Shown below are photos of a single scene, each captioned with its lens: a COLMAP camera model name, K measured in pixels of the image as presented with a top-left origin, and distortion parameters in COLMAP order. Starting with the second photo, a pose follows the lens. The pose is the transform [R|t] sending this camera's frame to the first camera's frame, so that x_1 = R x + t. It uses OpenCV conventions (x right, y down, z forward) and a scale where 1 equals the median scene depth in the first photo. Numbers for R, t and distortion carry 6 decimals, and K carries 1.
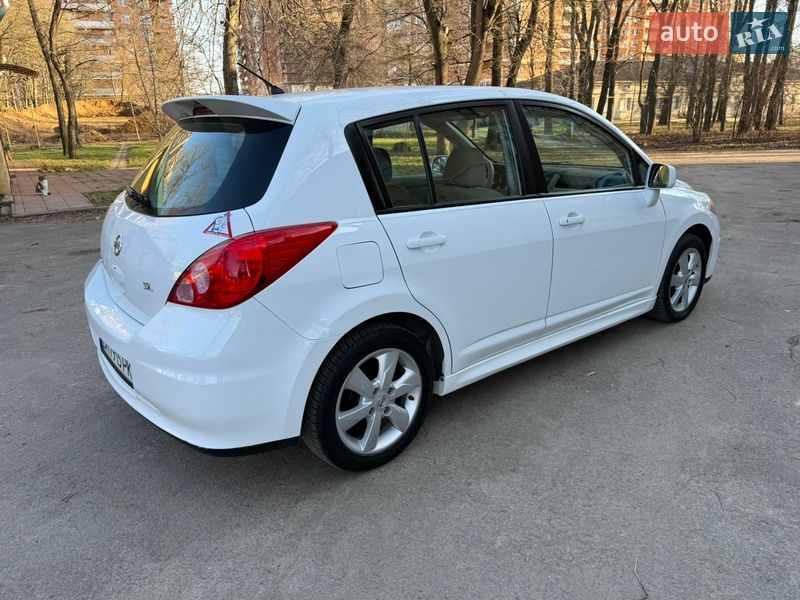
lens RADIAL K [[565.5, 0, 394.7], [0, 565.5, 302.9], [0, 0, 1]] dist [0.048018, -0.055844]
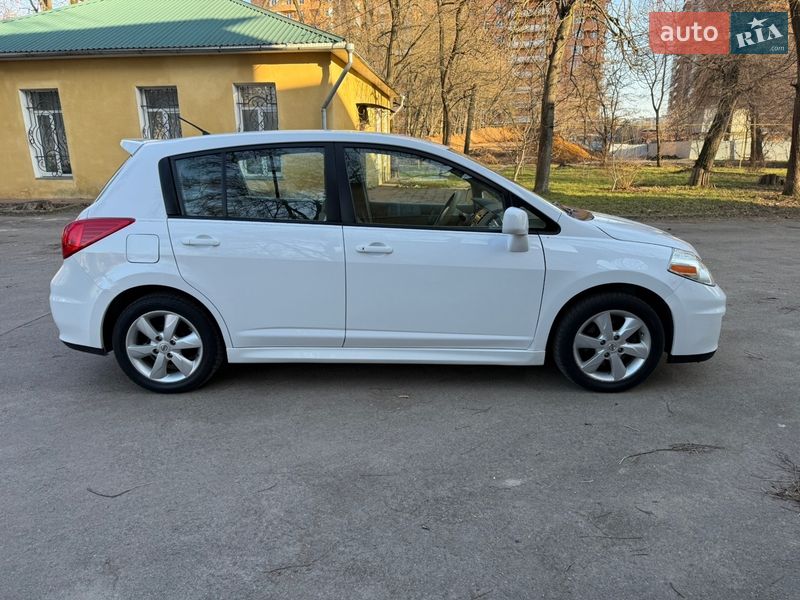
lens RADIAL K [[565.5, 0, 394.7], [0, 565.5, 302.9], [0, 0, 1]] dist [0.048018, -0.055844]
pose [[0.768960, 0.187770, -0.611099, 1.278230], [-0.211135, 0.976849, 0.034477, -0.107046], [0.603426, 0.102513, 0.790803, 0.189265]]
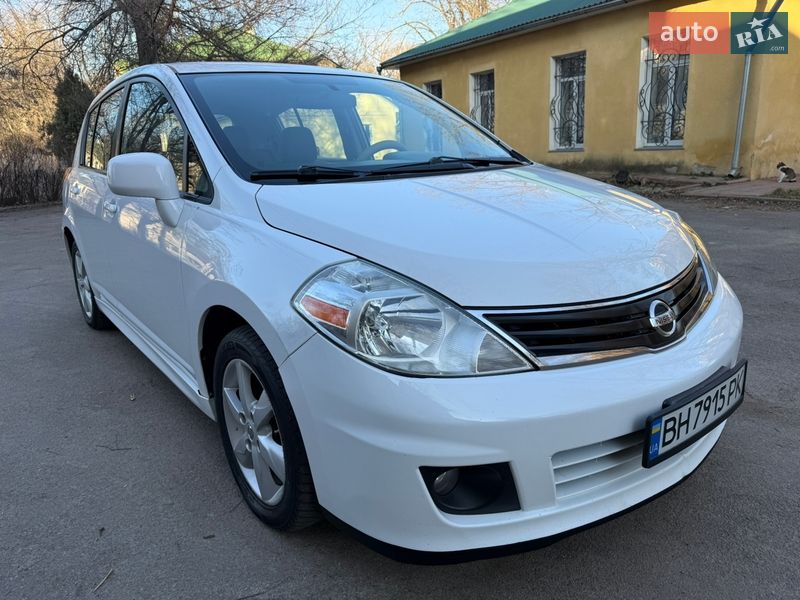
lens RADIAL K [[565.6, 0, 398.3], [0, 565.6, 292.9], [0, 0, 1]] dist [0.034392, -0.042872]
pose [[-0.026706, 0.282255, -0.958968, 1.492353], [-0.266080, 0.922695, 0.278989, -0.484292], [0.963581, 0.262613, 0.050460, 1.758789]]
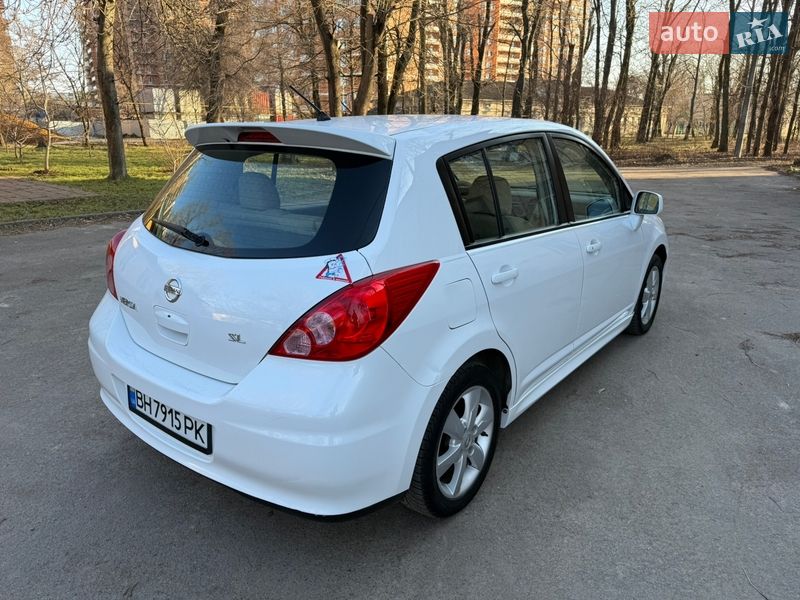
lens RADIAL K [[569.0, 0, 398.5], [0, 569.0, 302.0], [0, 0, 1]] dist [0.037351, -0.043802]
pose [[0.973053, -0.038930, 0.227271, -0.345744], [0.043150, 0.998976, -0.013627, -0.055395], [-0.226508, 0.023067, 0.973736, 0.068700]]
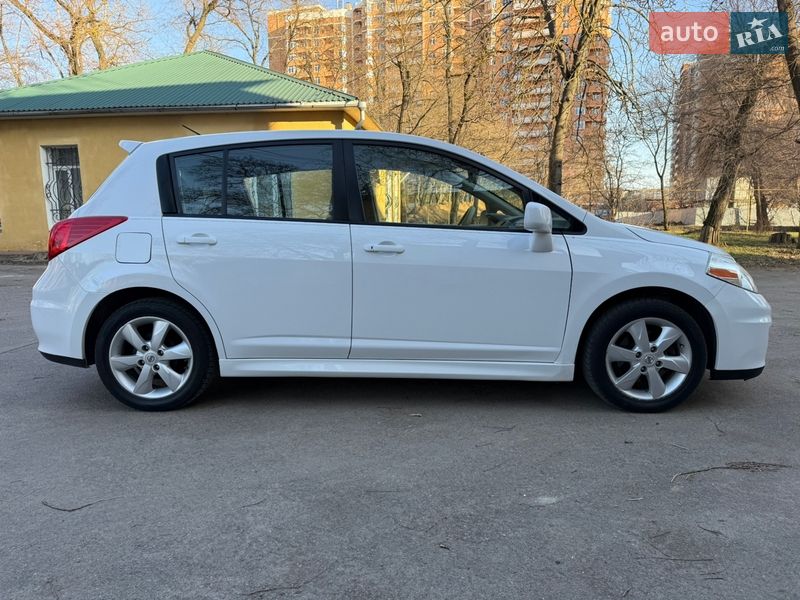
lens RADIAL K [[567.5, 0, 398.4], [0, 567.5, 294.4], [0, 0, 1]] dist [0.021542, -0.020637]
pose [[0.761725, 0.108136, -0.638813, 1.218409], [-0.215686, 0.972058, -0.092640, 0.032230], [0.610946, 0.208349, 0.763764, 0.308257]]
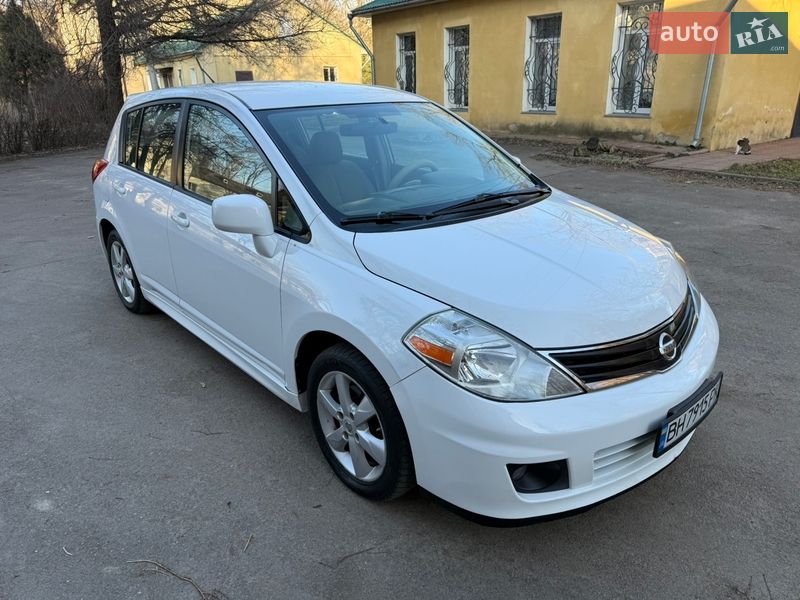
lens RADIAL K [[564.7, 0, 400.0], [0, 564.7, 300.0], [0, 0, 1]] dist [0.038028, -0.049402]
pose [[0.043426, 0.384483, -0.922110, 1.633478], [-0.293592, 0.887138, 0.356075, -0.610451], [0.954944, 0.255261, 0.151406, 1.545523]]
